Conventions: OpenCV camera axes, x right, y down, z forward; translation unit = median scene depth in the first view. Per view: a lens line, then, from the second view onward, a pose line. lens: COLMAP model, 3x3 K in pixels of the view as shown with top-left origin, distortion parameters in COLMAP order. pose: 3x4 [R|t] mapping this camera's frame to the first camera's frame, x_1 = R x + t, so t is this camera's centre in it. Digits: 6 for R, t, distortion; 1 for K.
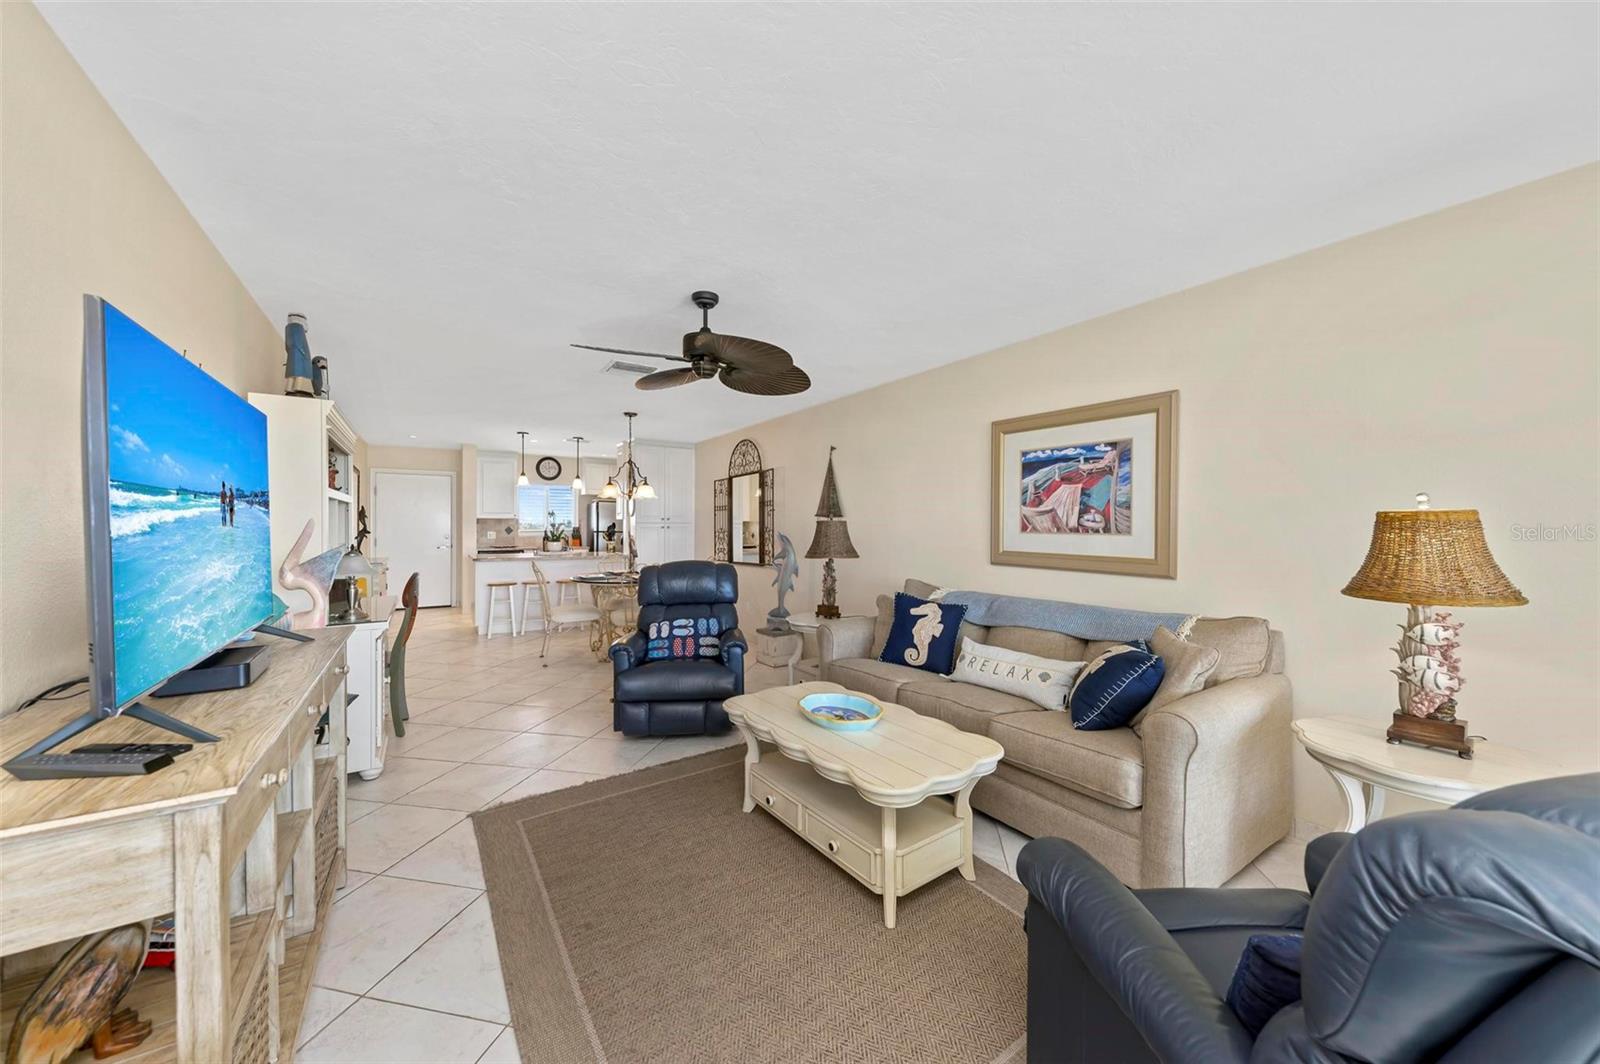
lens RADIAL K [[565.1, 0, 799.0], [0, 565.1, 527.7], [0, 0, 1]] dist [0.012108, -0.000072]
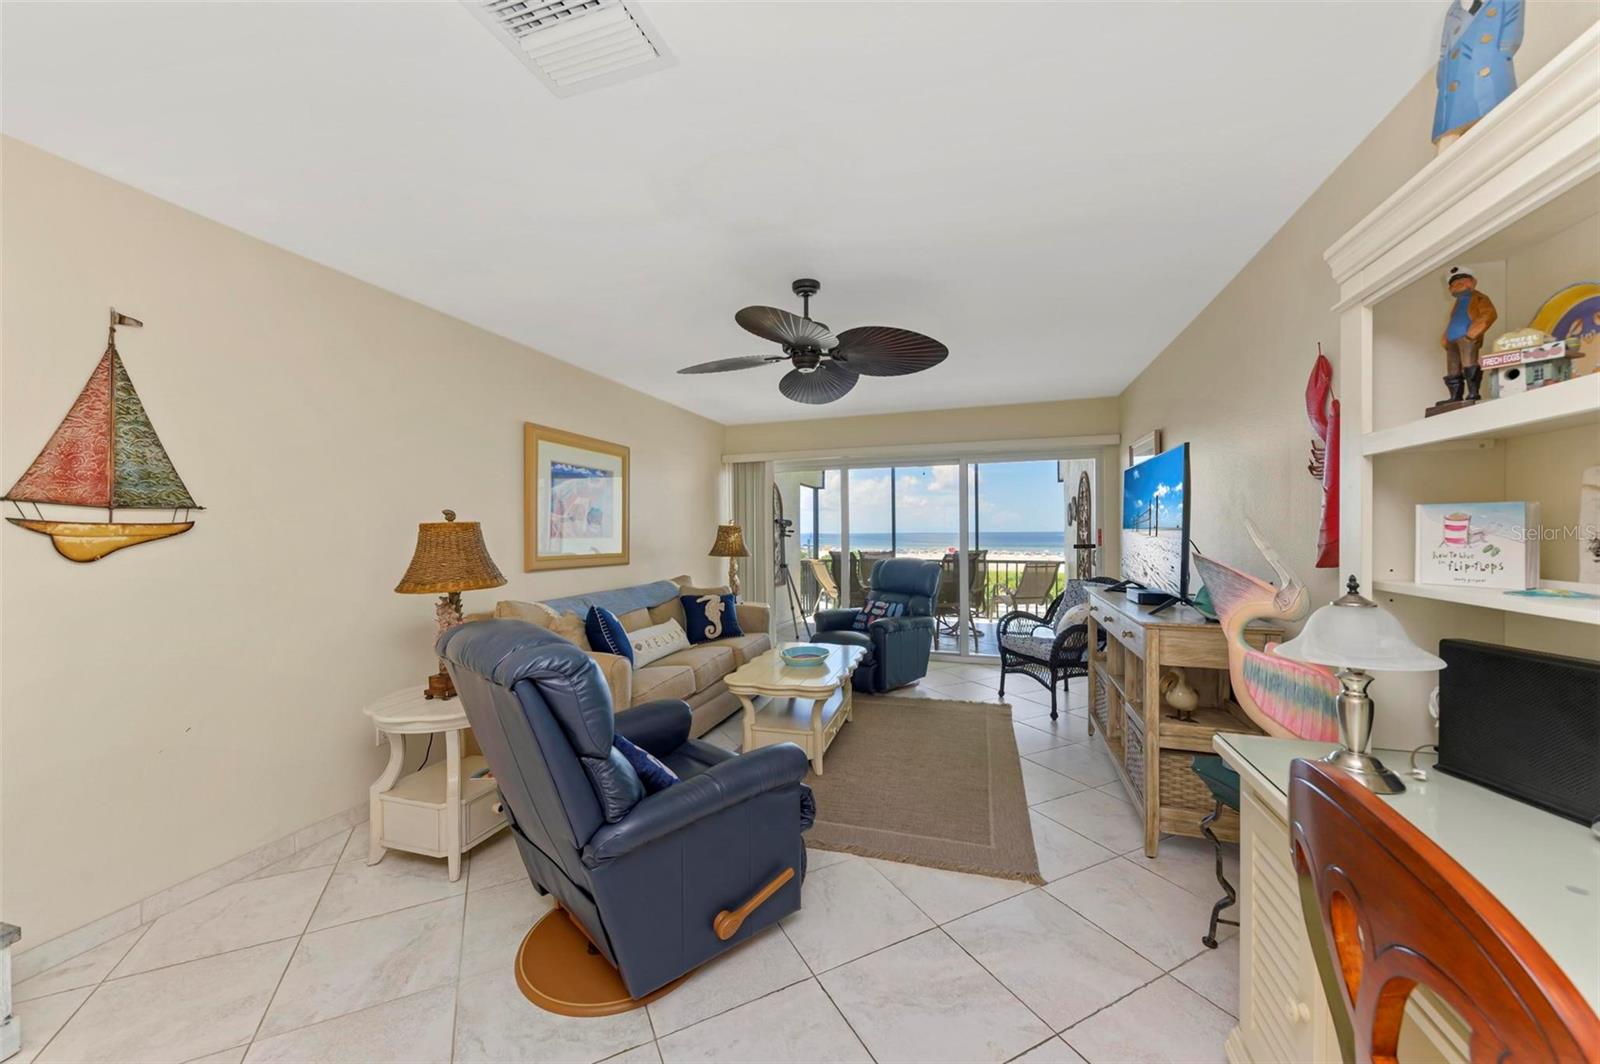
lens RADIAL K [[591.2, 0, 800.6], [0, 591.2, 534.0], [0, 0, 1]] dist [0.007481, -0.000169]
pose [[-0.628218, -0.001081, 0.778036, -0.755872], [0.006369, 0.999958, 0.006531, -0.002640], [-0.778011, 0.009058, -0.628185, 1.333009]]
